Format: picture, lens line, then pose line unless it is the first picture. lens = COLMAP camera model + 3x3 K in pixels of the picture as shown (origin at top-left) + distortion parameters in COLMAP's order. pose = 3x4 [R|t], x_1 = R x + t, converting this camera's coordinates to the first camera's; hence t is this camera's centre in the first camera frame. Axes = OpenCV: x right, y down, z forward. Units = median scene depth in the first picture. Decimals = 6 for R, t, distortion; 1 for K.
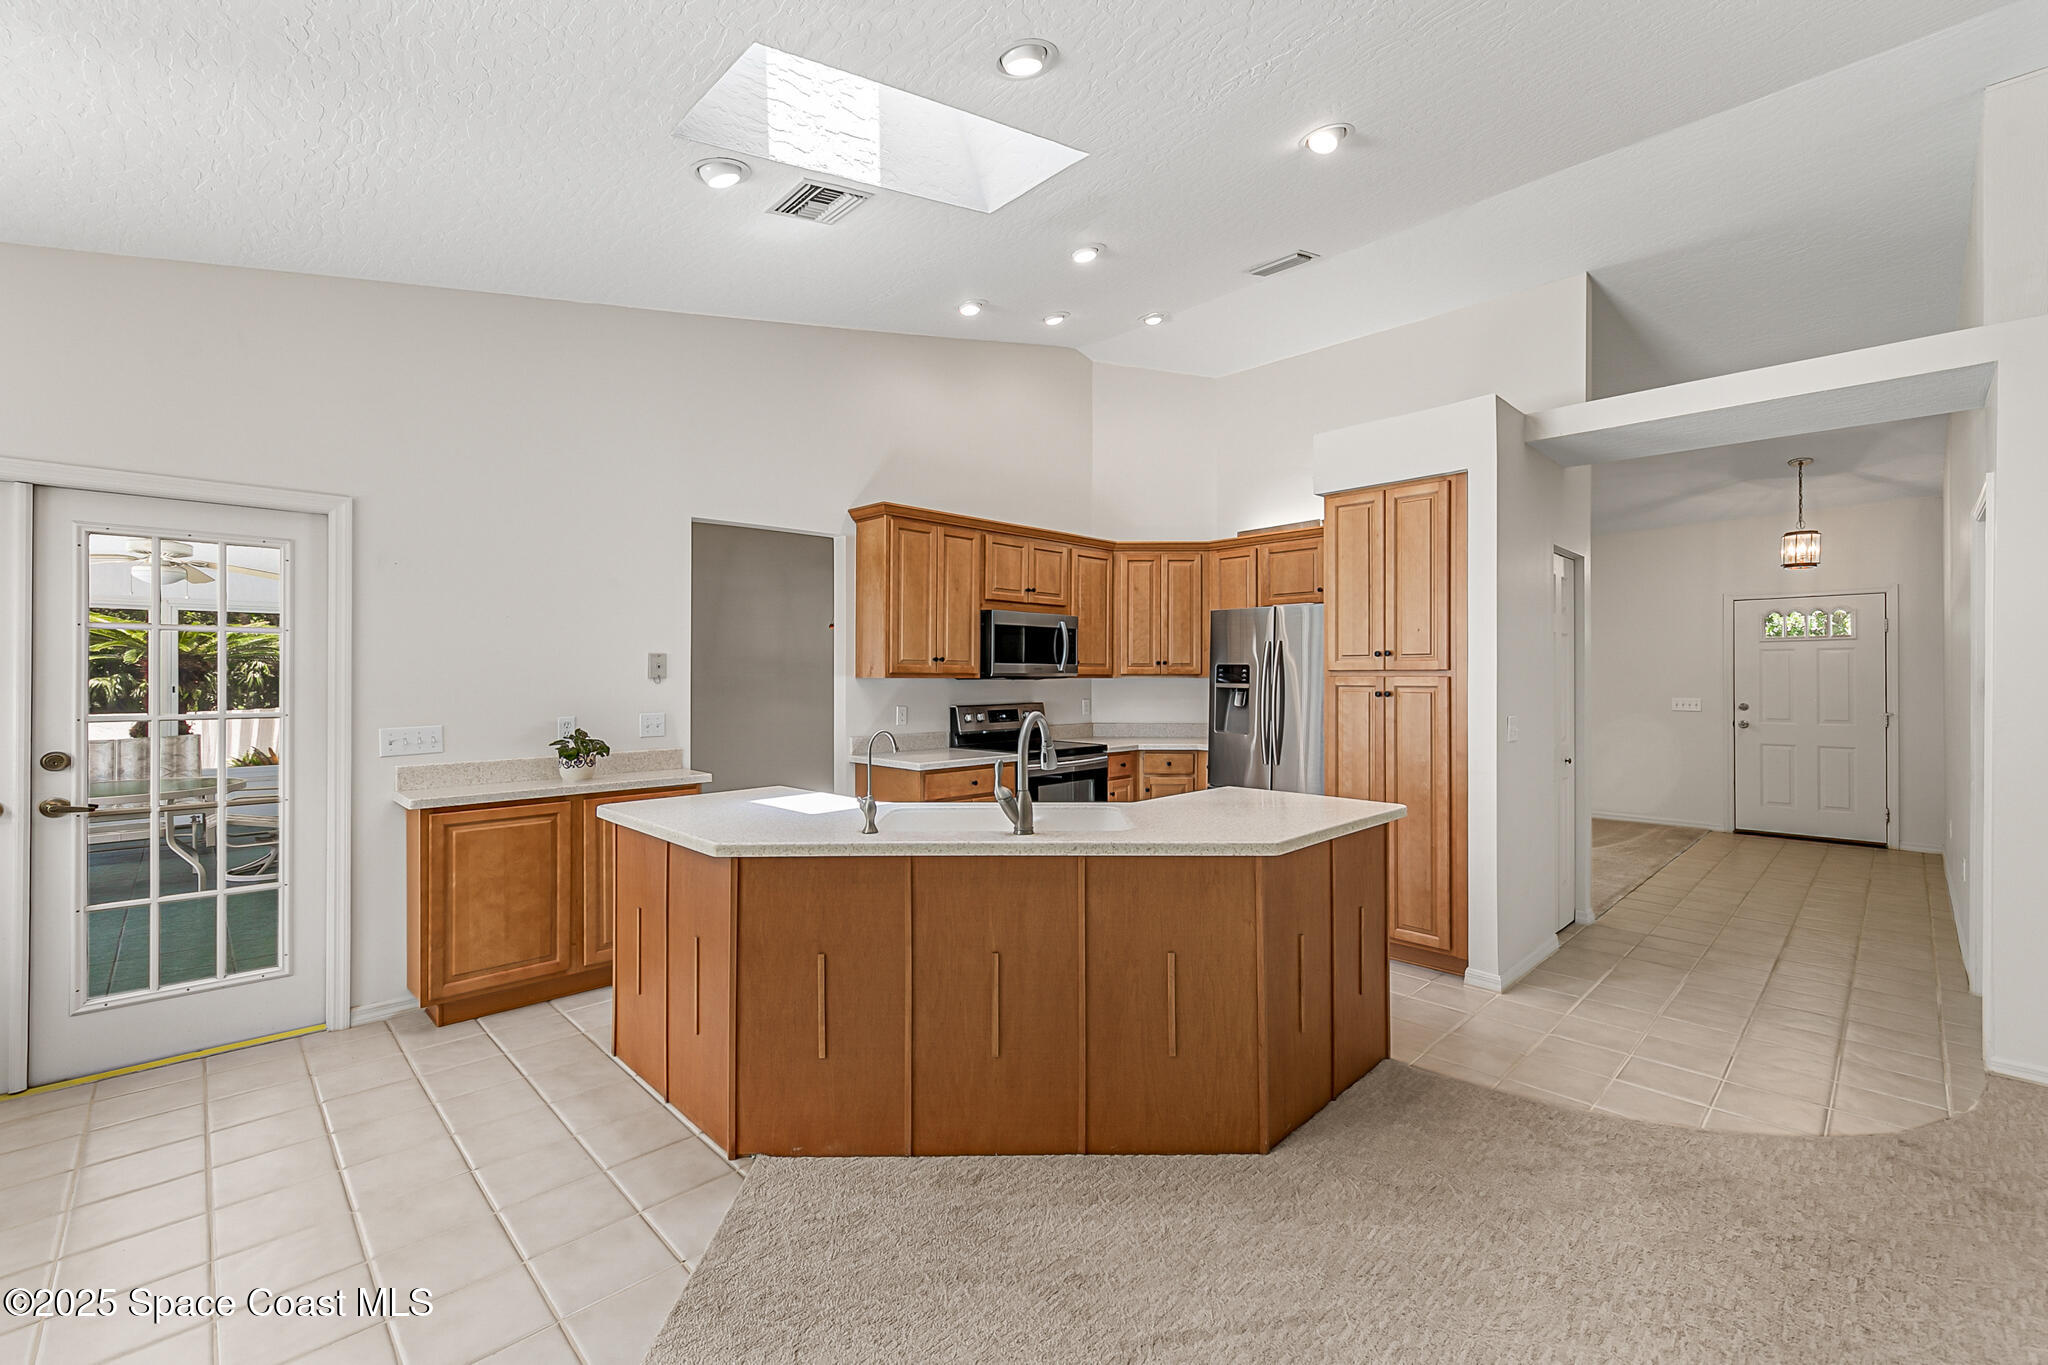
lens RADIAL K [[862.6, 0, 1044.4], [0, 862.6, 674.7], [0, 0, 1]] dist [0.002108, 0.000266]
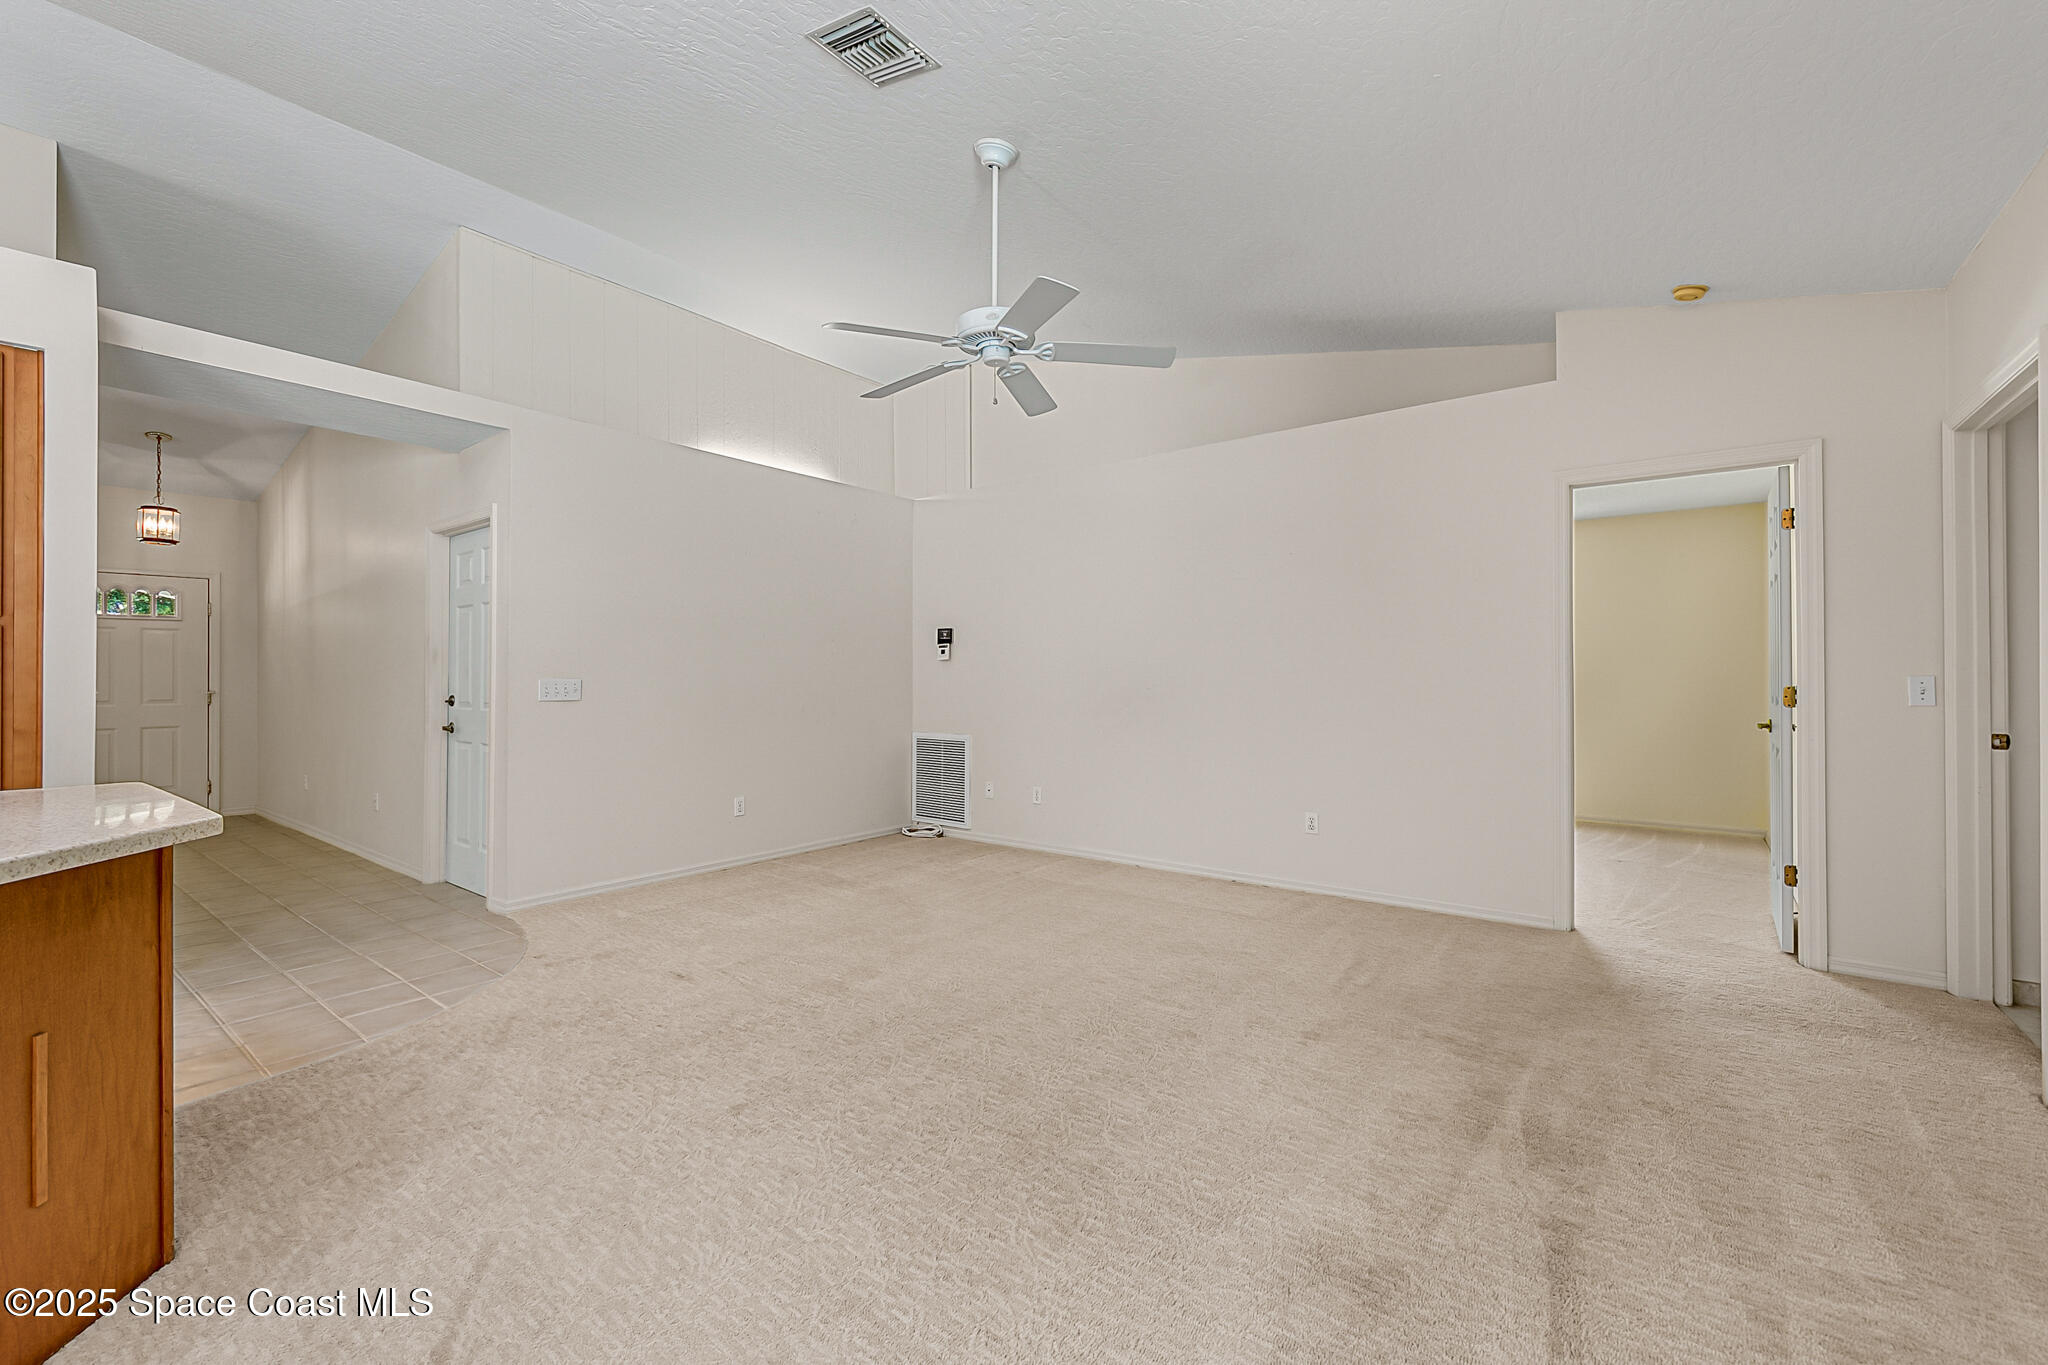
lens RADIAL K [[846.3, 0, 1007.9], [0, 846.3, 673.9], [0, 0, 1]] dist [0.009935, 0.000204]
pose [[-0.116030, 0.001297, 0.993245, -0.387364], [0.000388, 0.999999, -0.001260, 0.049548], [-0.993246, 0.000239, -0.116030, 0.282941]]
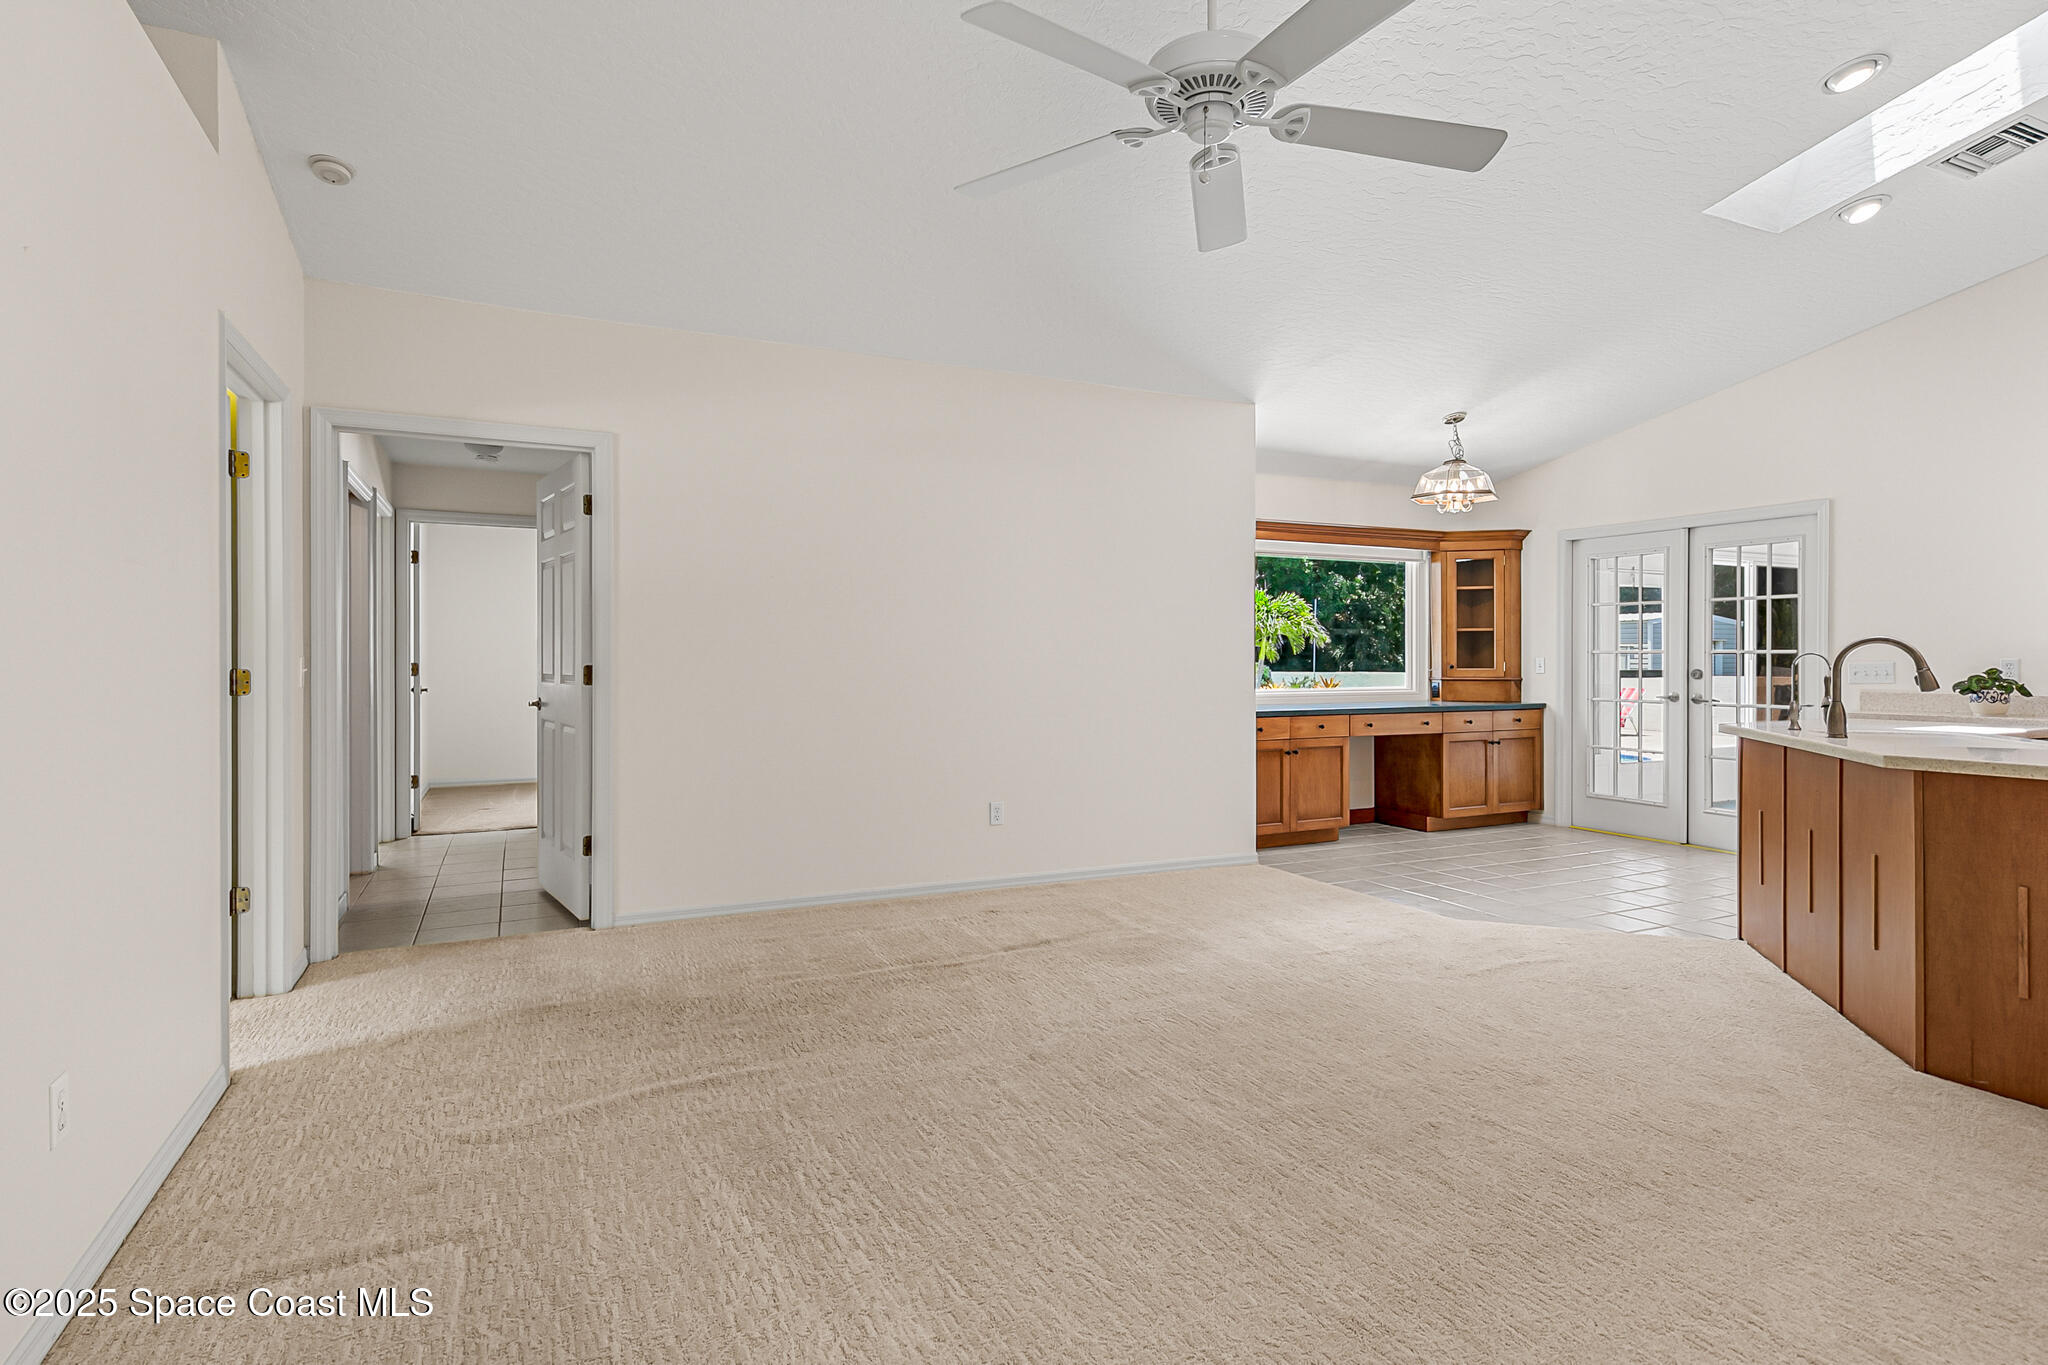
lens RADIAL K [[1043.4, 0, 1019.5], [0, 1043.4, 661.7], [0, 0, 1]] dist [0.003239, 0.000114]
pose [[-0.327444, 0.002708, -0.944867, 1.228334], [0.002561, 0.999995, 0.001979, 0.054828], [0.944867, -0.001772, -0.327449, 0.297965]]
